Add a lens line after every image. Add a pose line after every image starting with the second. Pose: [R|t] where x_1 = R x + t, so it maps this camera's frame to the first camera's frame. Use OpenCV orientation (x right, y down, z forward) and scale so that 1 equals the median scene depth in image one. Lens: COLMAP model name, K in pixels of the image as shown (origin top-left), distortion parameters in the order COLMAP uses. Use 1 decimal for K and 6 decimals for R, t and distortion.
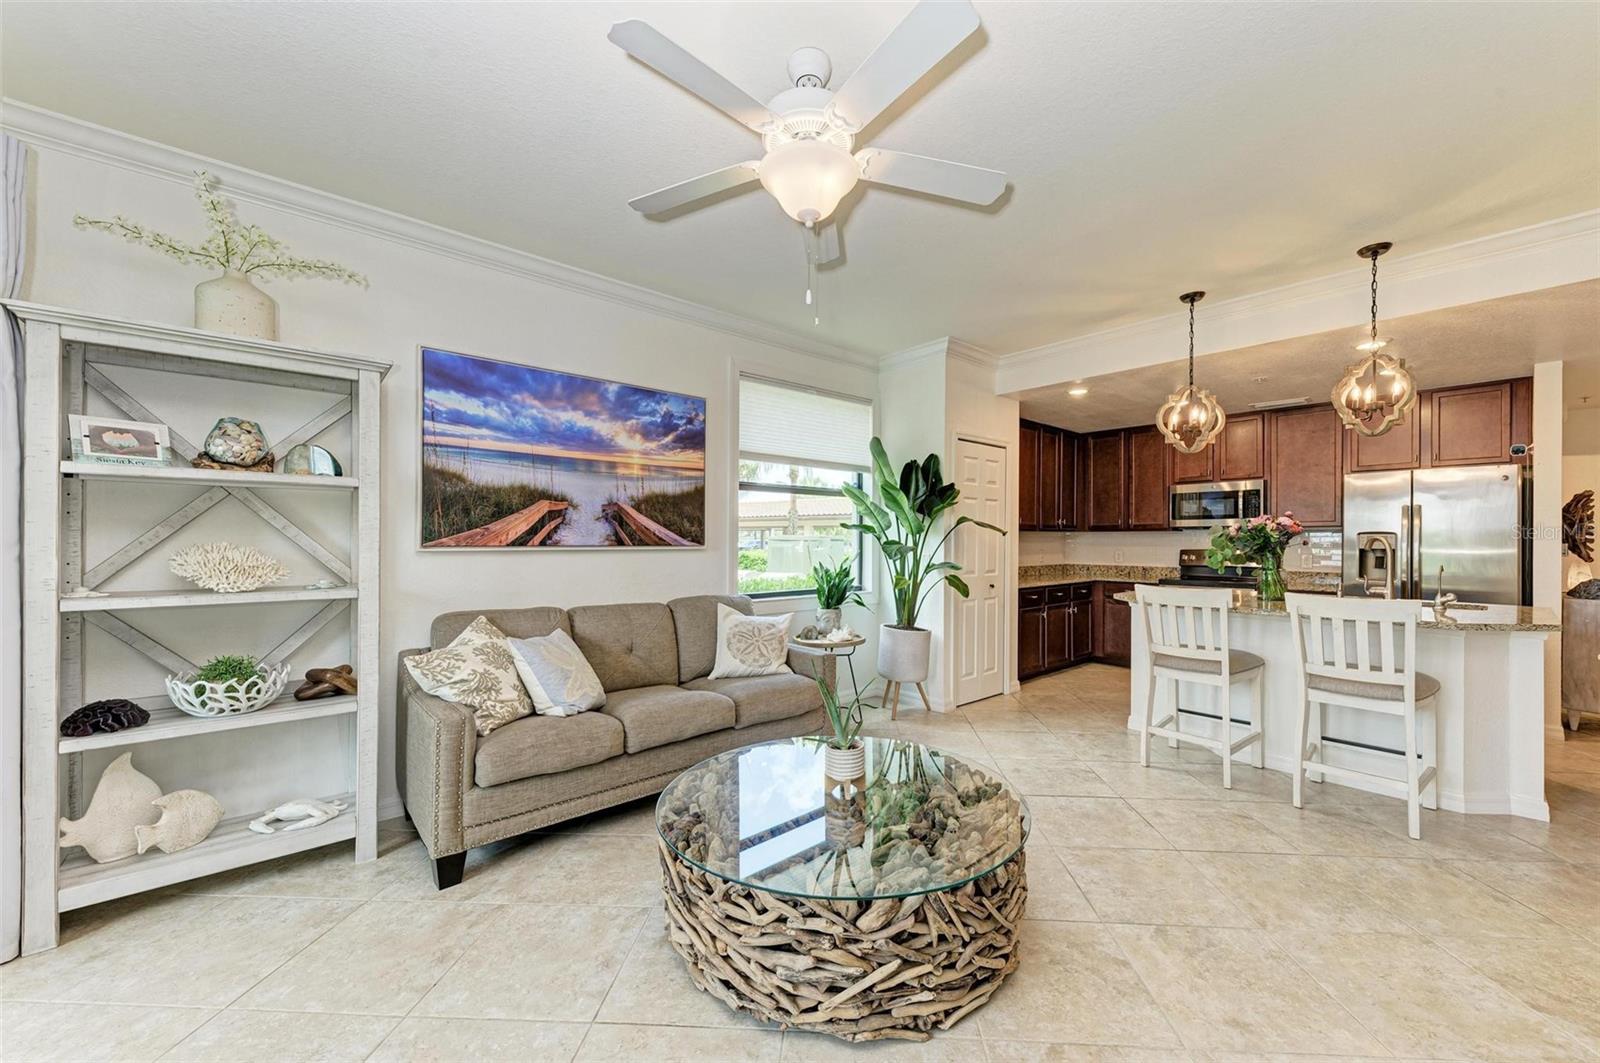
lens RADIAL K [[600.0, 0, 805.1], [0, 600.0, 536.3], [0, 0, 1]] dist [0.006655, -0.000231]
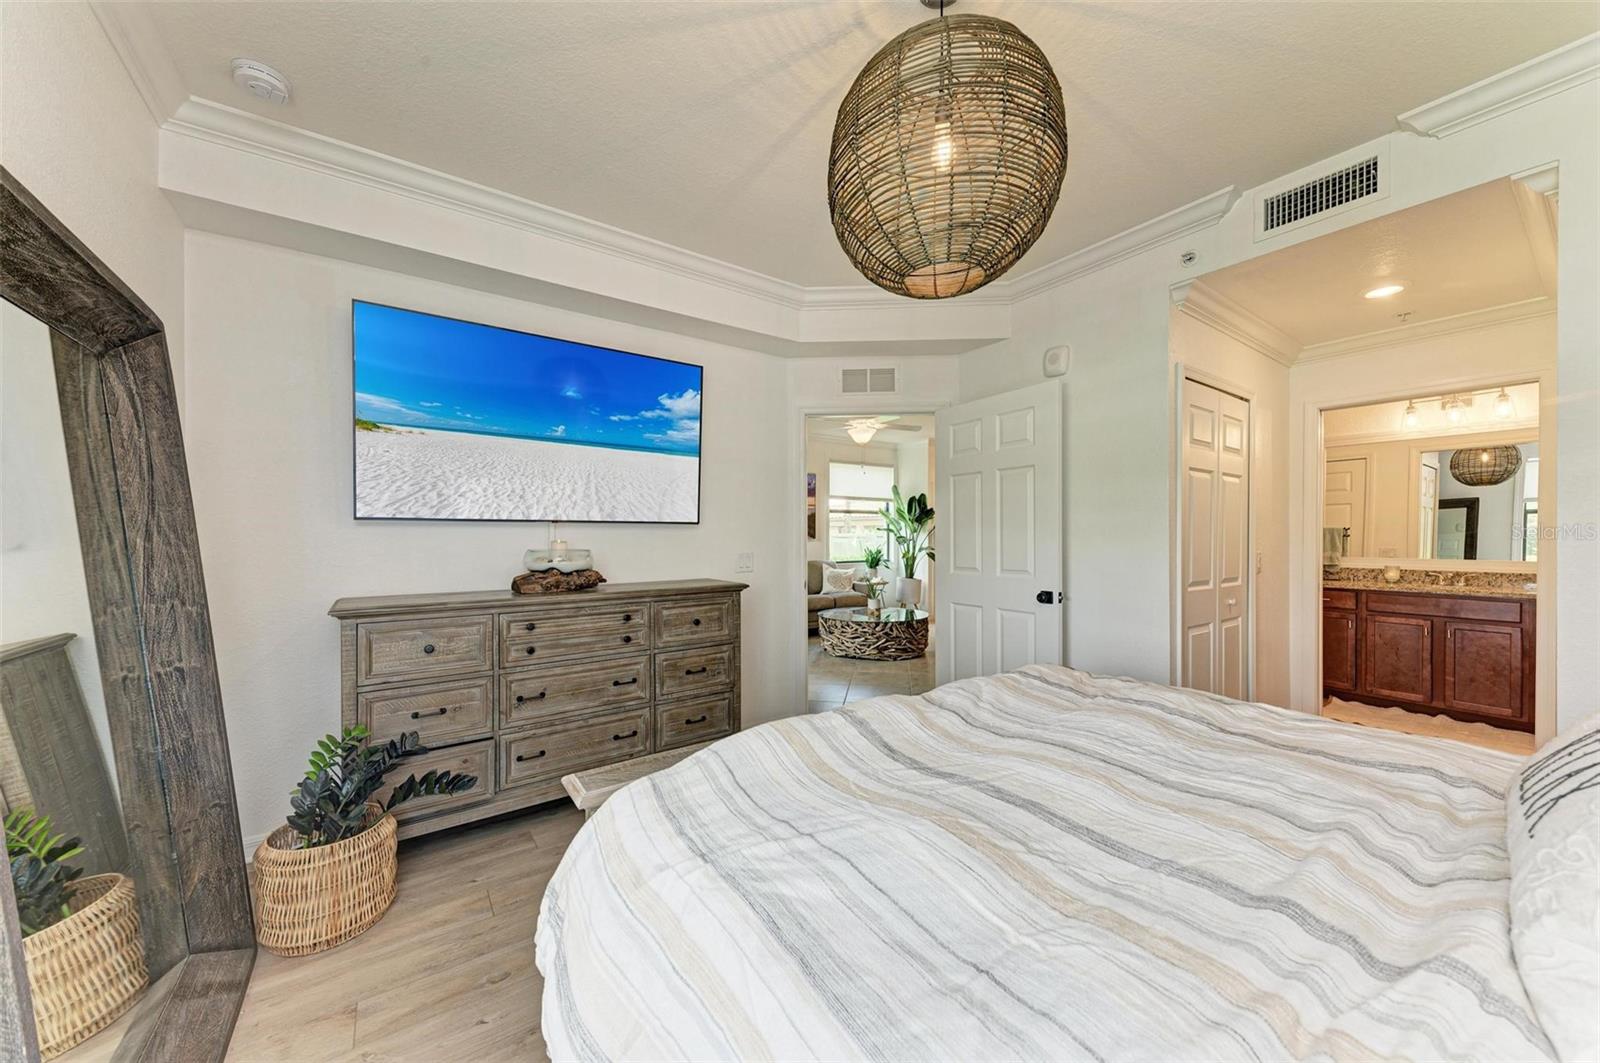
lens RADIAL K [[573.0, 0, 808.3], [0, 573.0, 537.4], [0, 0, 1]] dist [0.000041, -0.000241]
pose [[0.996505, -0.004807, -0.083393, -0.016997], [0.005285, 0.999971, 0.005518, -0.001924], [0.083364, -0.005940, 0.996501, -1.270397]]
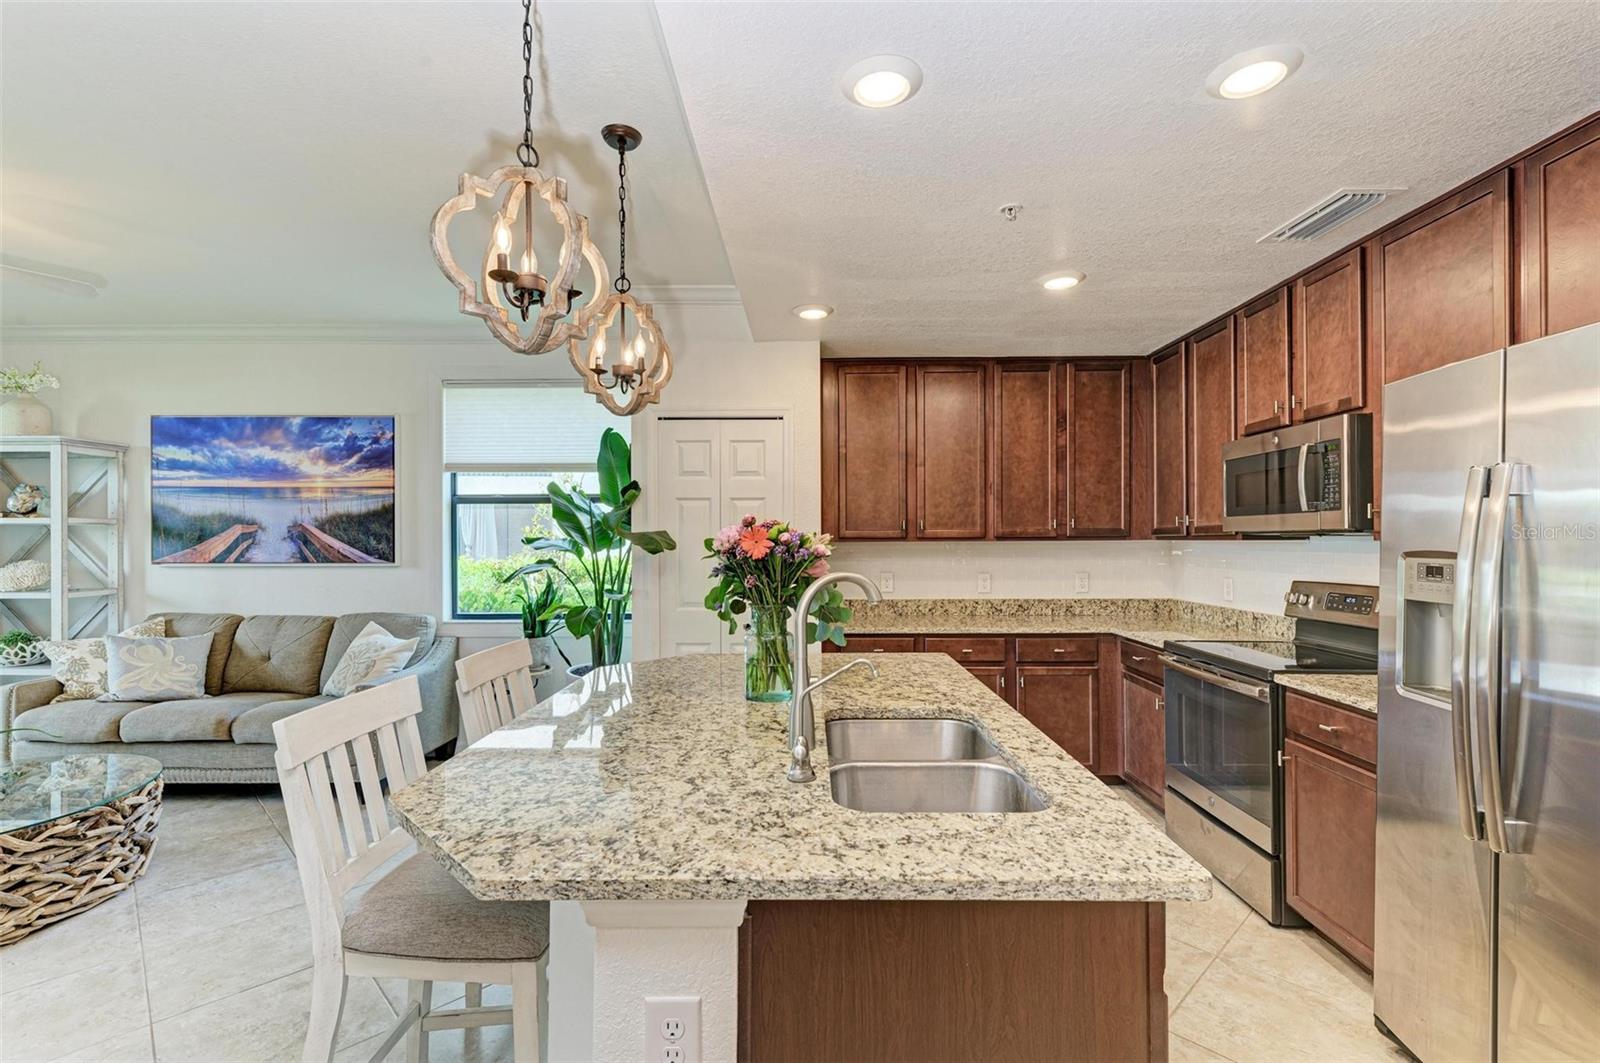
lens RADIAL K [[711.6, 0, 804.4], [0, 711.6, 539.1], [0, 0, 1]] dist [0.024816, -0.009837]
pose [[0.746560, -0.006491, -0.665287, 1.254157], [0.007513, 0.999971, -0.001327, -0.019253], [0.665276, -0.004008, 0.746587, 0.622389]]
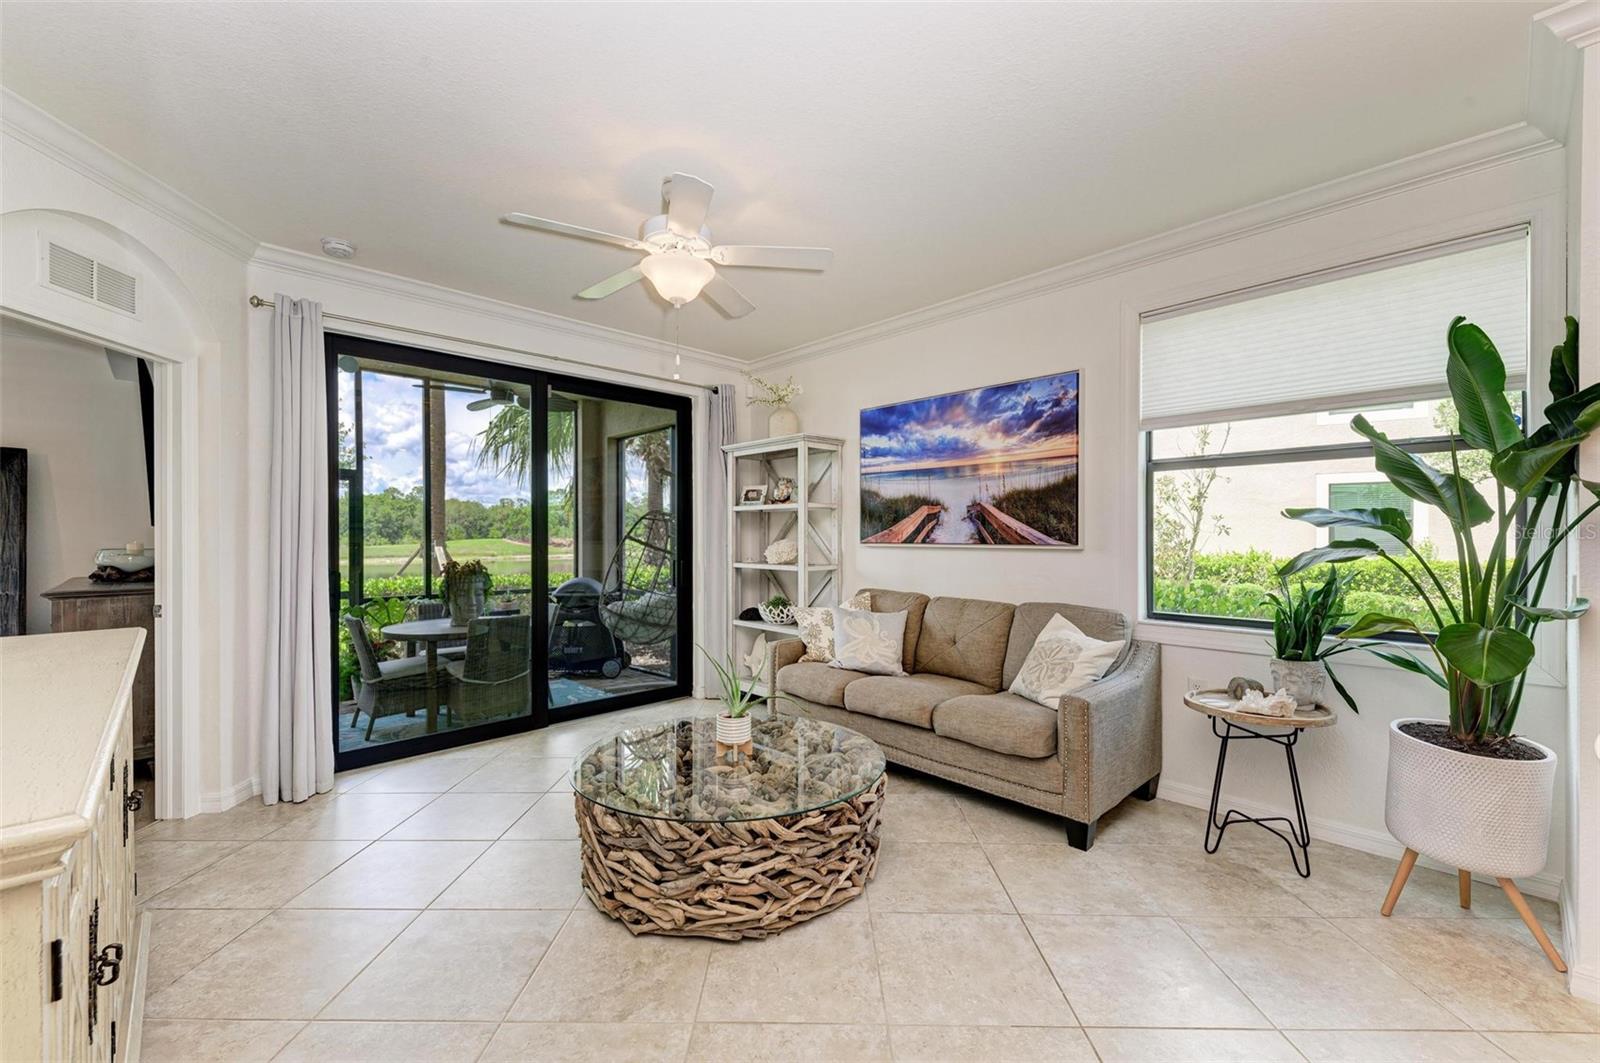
lens RADIAL K [[647.3, 0, 802.1], [0, 647.3, 538.5], [0, 0, 1]] dist [0.000266, 0.000052]
pose [[0.050998, -0.001119, -0.998698, 0.791406], [0.003586, 0.999993, -0.000937, 0.005863], [0.998692, -0.003533, 0.051002, 0.628088]]
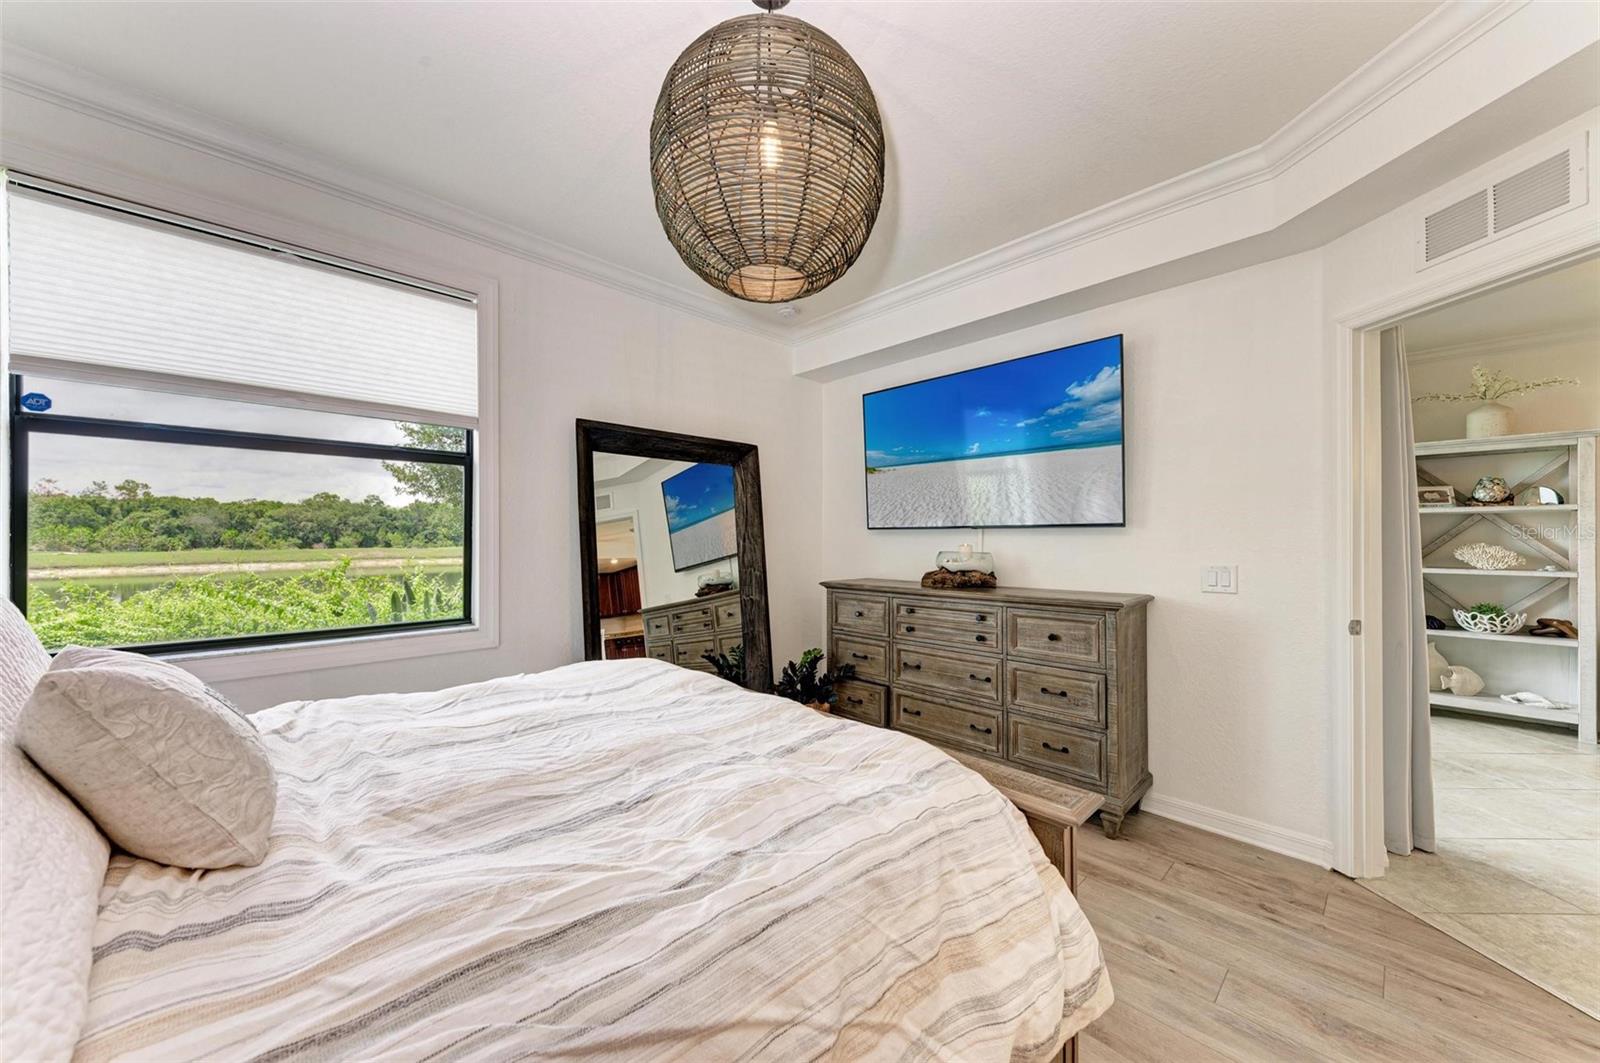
lens RADIAL K [[573.0, 0, 808.3], [0, 573.0, 537.4], [0, 0, 1]] dist [0.000041, -0.000241]
pose [[0.048362, -0.009218, -0.998787, 0.486244], [0.002184, 0.999956, -0.009123, 0.002166], [0.998827, -0.001740, 0.048380, -0.797396]]
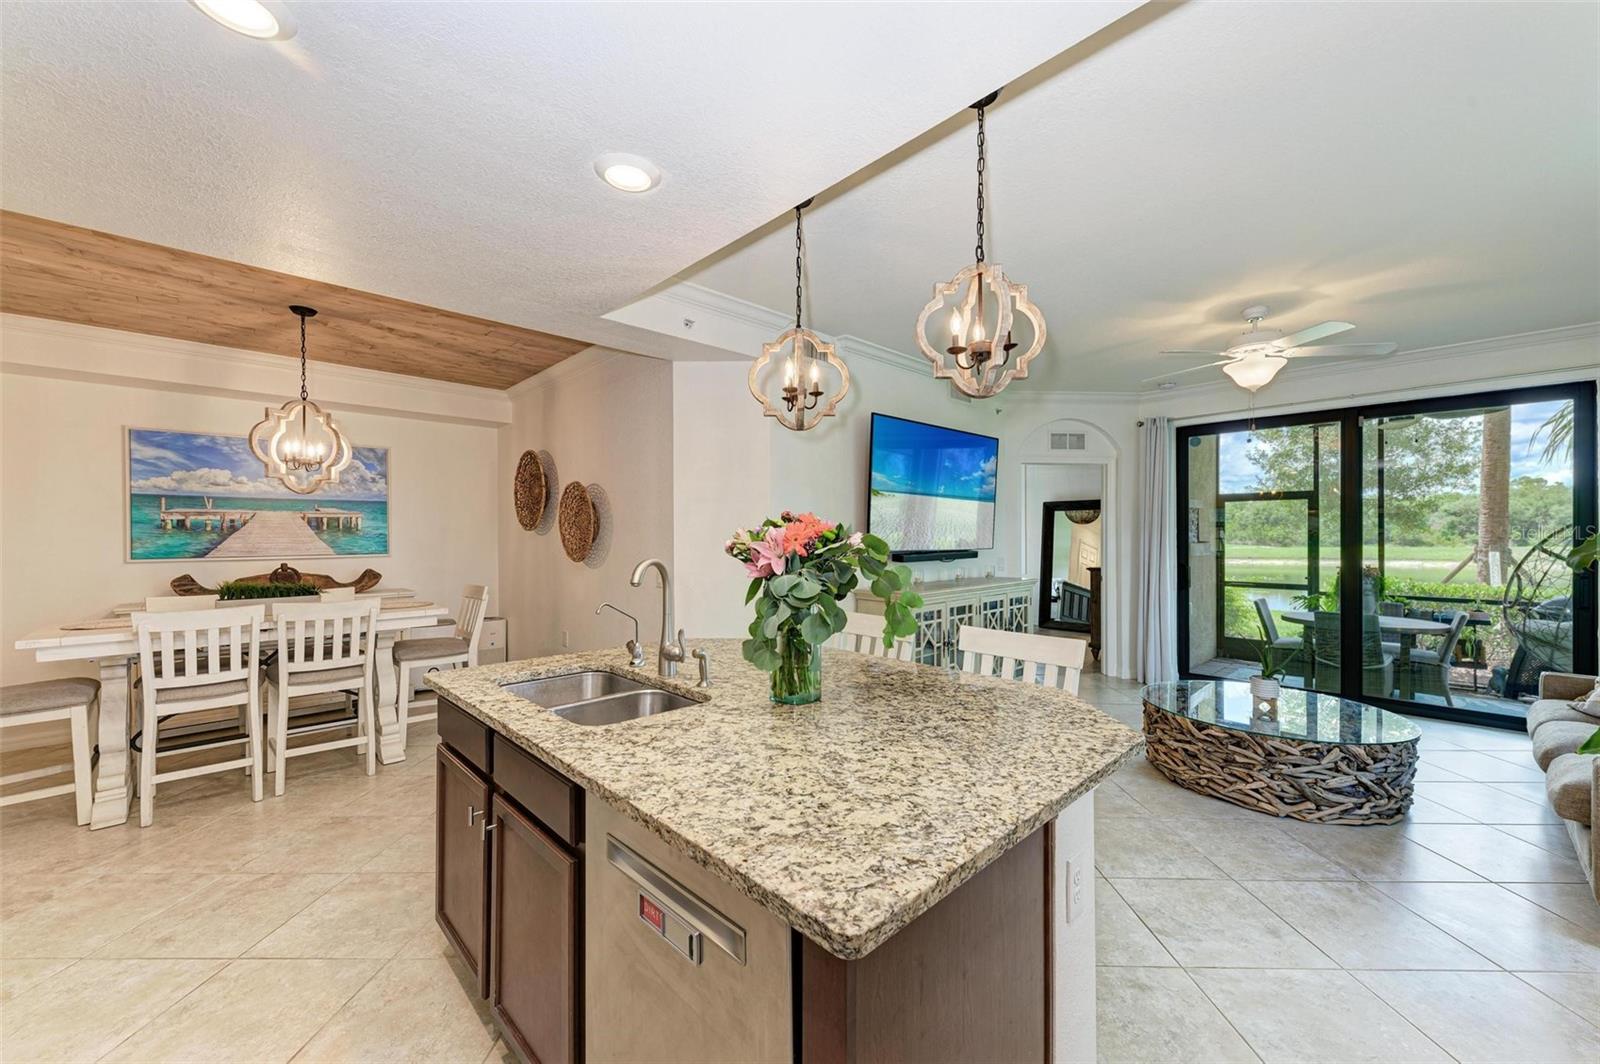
lens RADIAL K [[620.2, 0, 798.3], [0, 620.2, 538.1], [0, 0, 1]] dist [0.000932, -0.000039]
pose [[-0.999256, -0.001825, -0.038520, 0.837845], [-0.001765, 0.999997, -0.001581, -0.015793], [0.038523, -0.001512, -0.999257, 1.577761]]
